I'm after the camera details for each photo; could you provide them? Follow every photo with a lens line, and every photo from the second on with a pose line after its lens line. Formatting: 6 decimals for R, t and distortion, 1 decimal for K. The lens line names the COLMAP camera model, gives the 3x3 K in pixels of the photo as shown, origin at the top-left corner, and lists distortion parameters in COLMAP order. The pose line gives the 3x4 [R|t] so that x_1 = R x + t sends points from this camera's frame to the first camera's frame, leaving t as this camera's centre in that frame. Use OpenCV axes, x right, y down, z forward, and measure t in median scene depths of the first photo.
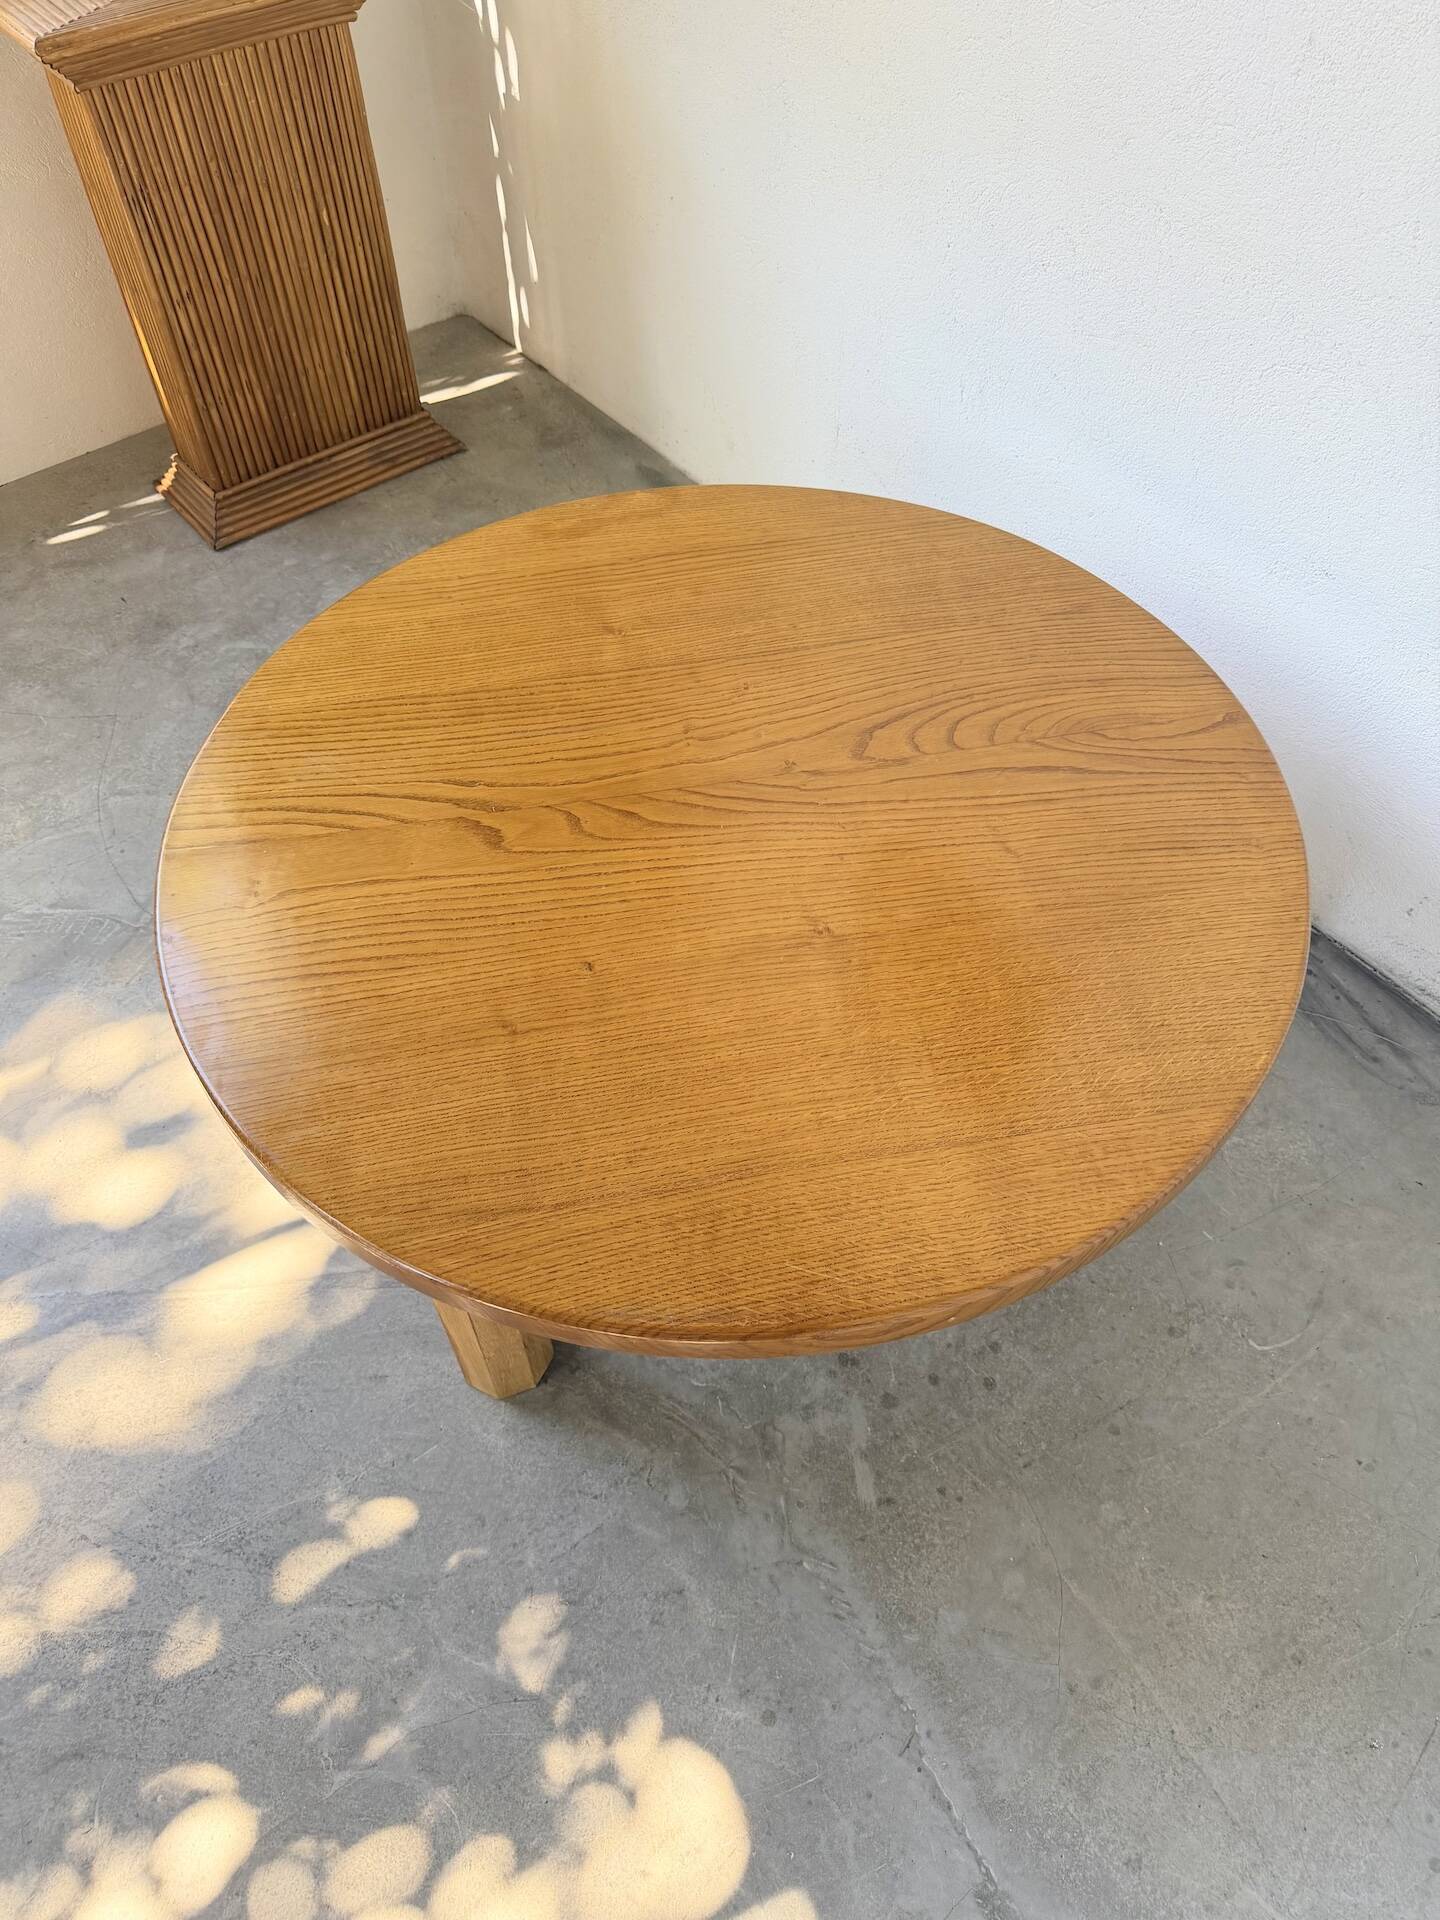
lens RADIAL K [[1350.7, 0, 721.0], [0, 1350.7, 957.9], [0, 0, 1]] dist [0.163340, -0.350827]
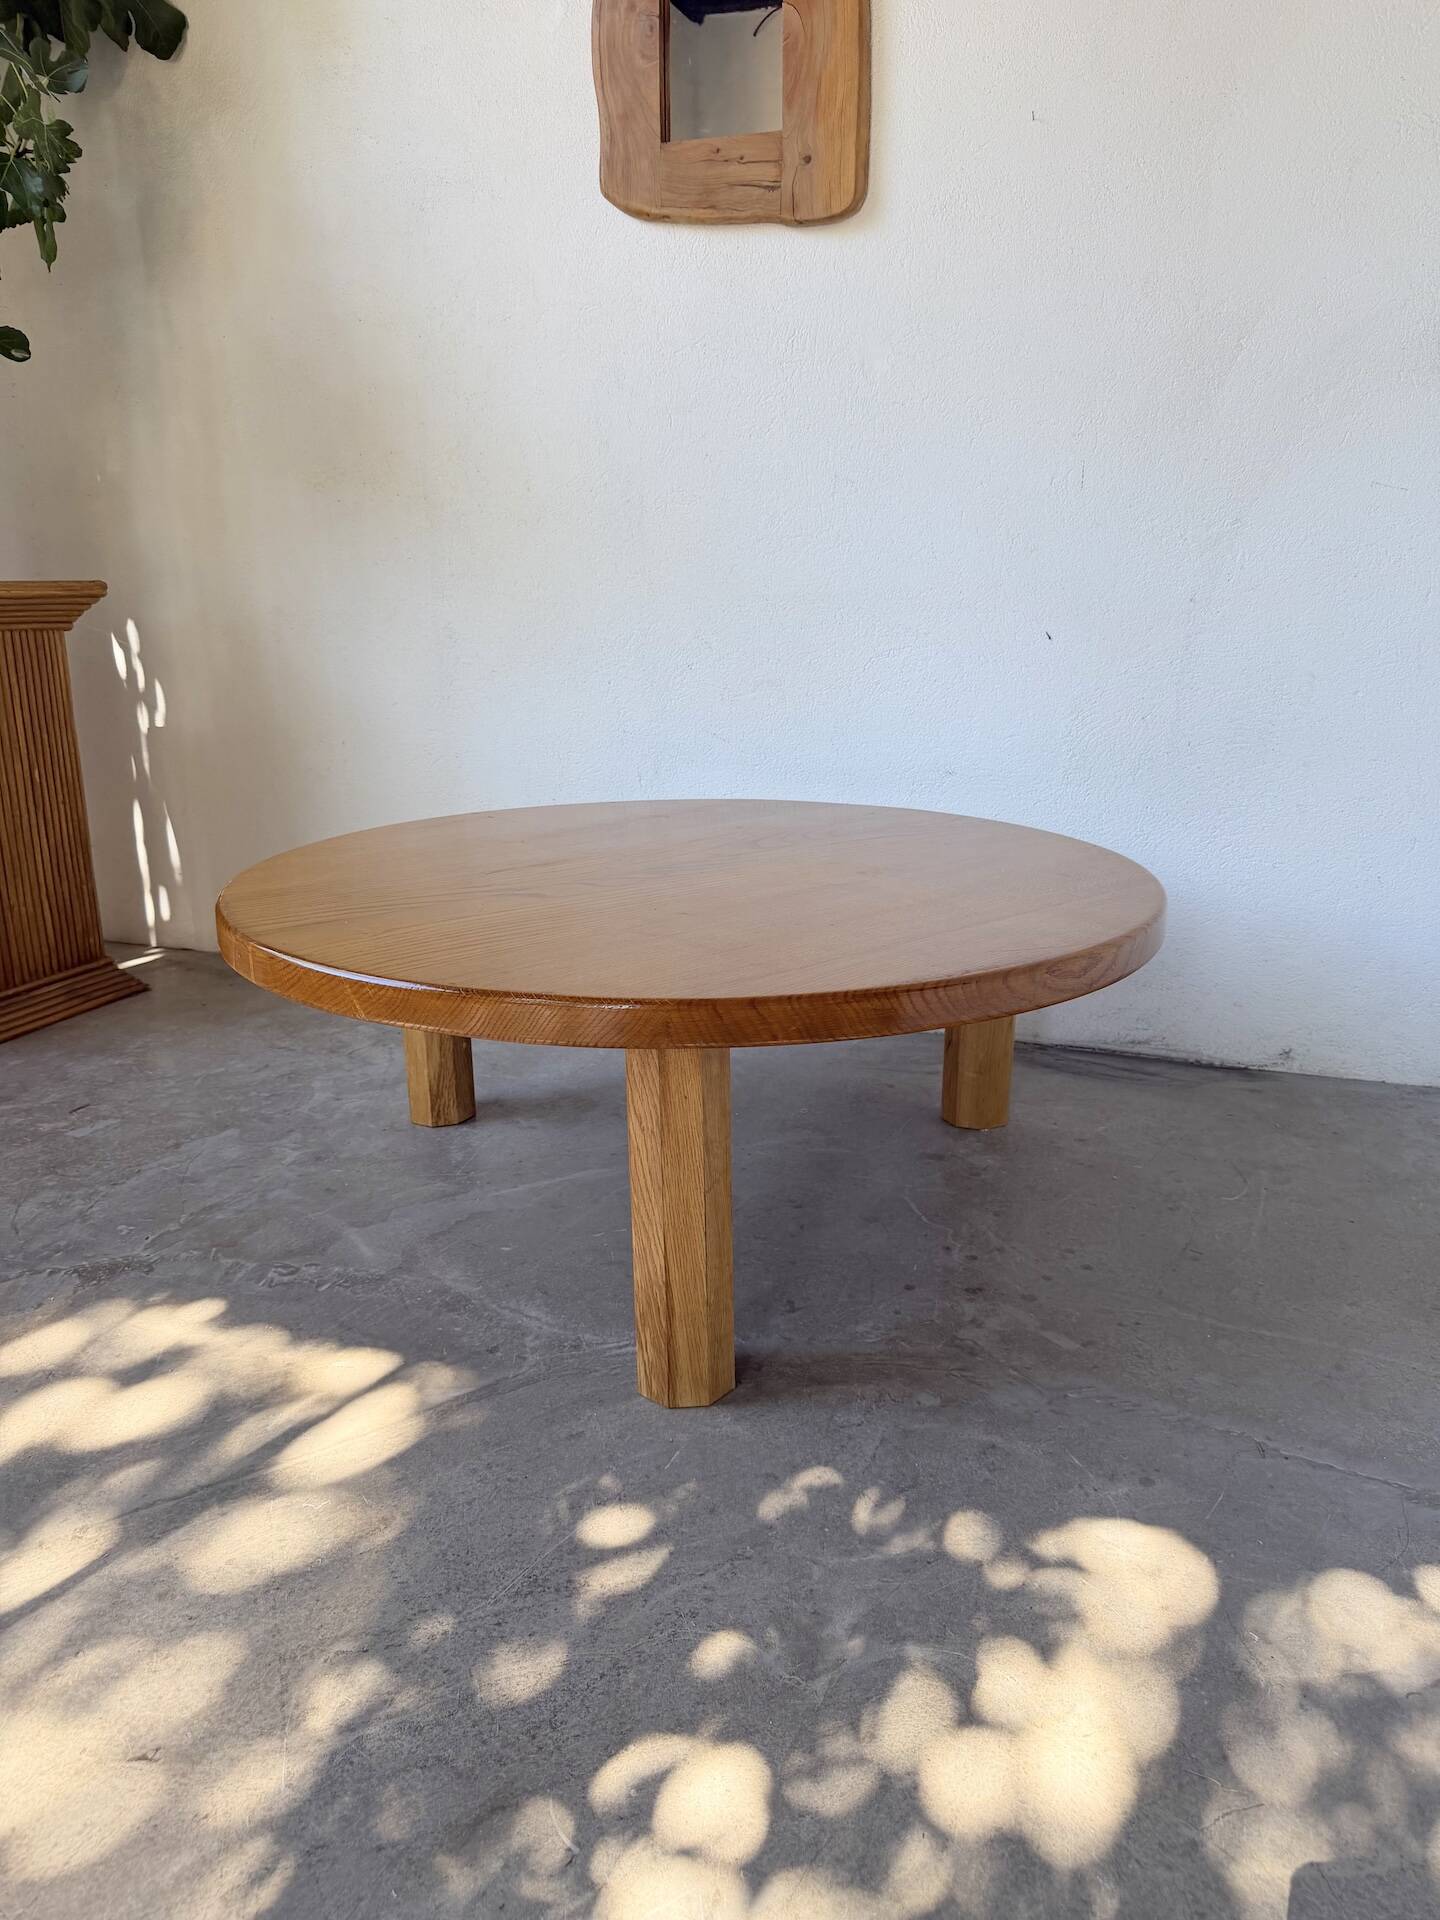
lens RADIAL K [[1350.7, 0, 721.0], [0, 1350.7, 957.9], [0, 0, 1]] dist [0.163340, -0.350827]
pose [[0.861383, -0.130126, 0.491005, -0.599264], [0.398895, 0.771749, -0.495264, 0.579561], [-0.314486, 0.622472, 0.716678, 0.159009]]
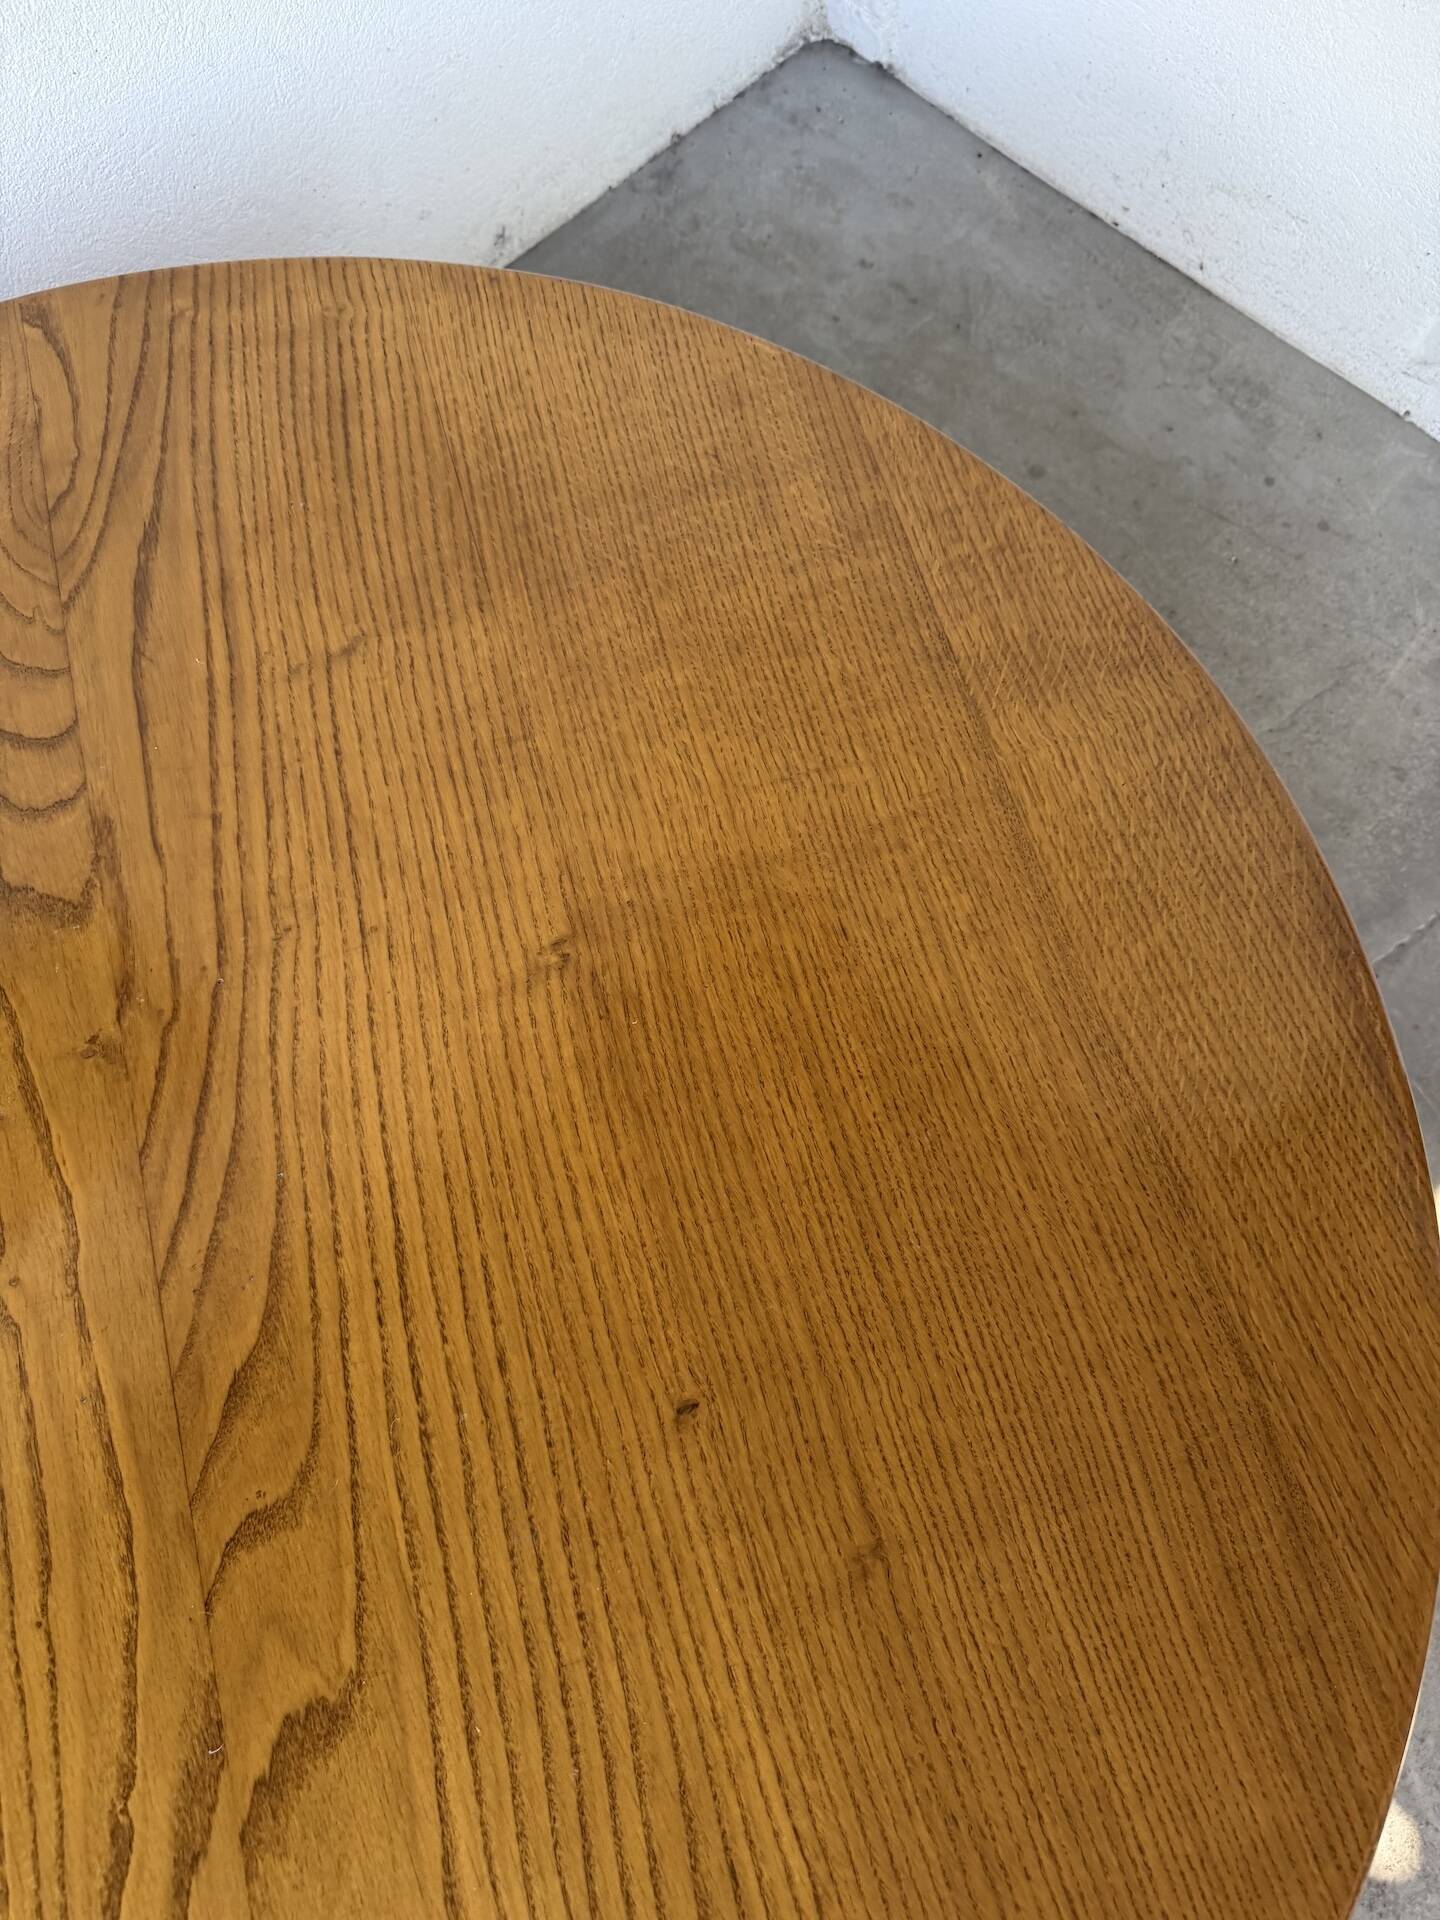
lens RADIAL K [[1389.0, 0, 722.4], [0, 1389.0, 950.3], [0, 0, 1]] dist [0.030184, -0.065531]
pose [[-0.109373, -0.921743, 0.372058, -0.120638], [0.786364, 0.148716, 0.599596, -0.272429], [-0.608004, 0.358153, 0.708560, 0.547276]]
